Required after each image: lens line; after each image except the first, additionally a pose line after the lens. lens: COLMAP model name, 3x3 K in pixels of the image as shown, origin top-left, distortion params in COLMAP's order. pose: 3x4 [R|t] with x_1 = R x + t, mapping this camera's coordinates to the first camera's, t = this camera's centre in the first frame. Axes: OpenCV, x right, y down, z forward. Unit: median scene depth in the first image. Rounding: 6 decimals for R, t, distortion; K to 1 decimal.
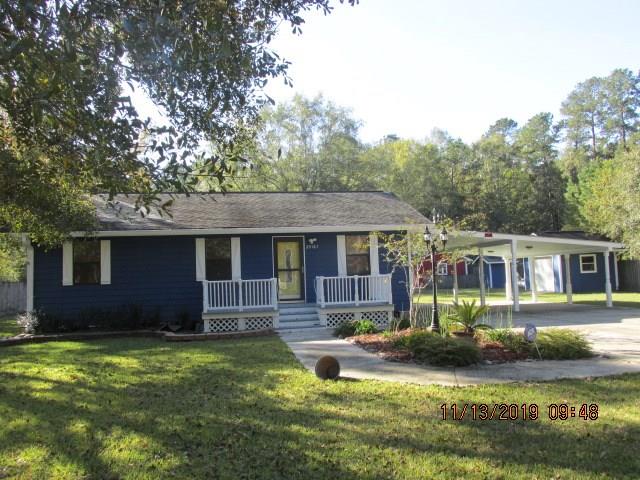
lens RADIAL K [[548.9, 0, 314.7], [0, 548.9, 235.0], [0, 0, 1]] dist [-0.034202, 0.010196]
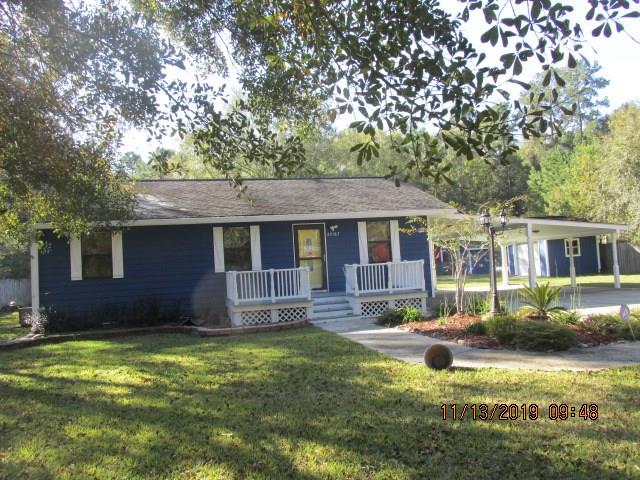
lens RADIAL K [[548.9, 0, 313.7], [0, 548.9, 237.7], [0, 0, 1]] dist [-0.034202, 0.010196]
pose [[0.995902, -0.018261, 0.088572, -0.132838], [0.016422, 0.999635, 0.021439, 0.007218], [-0.088932, -0.019897, 0.995839, 0.046488]]
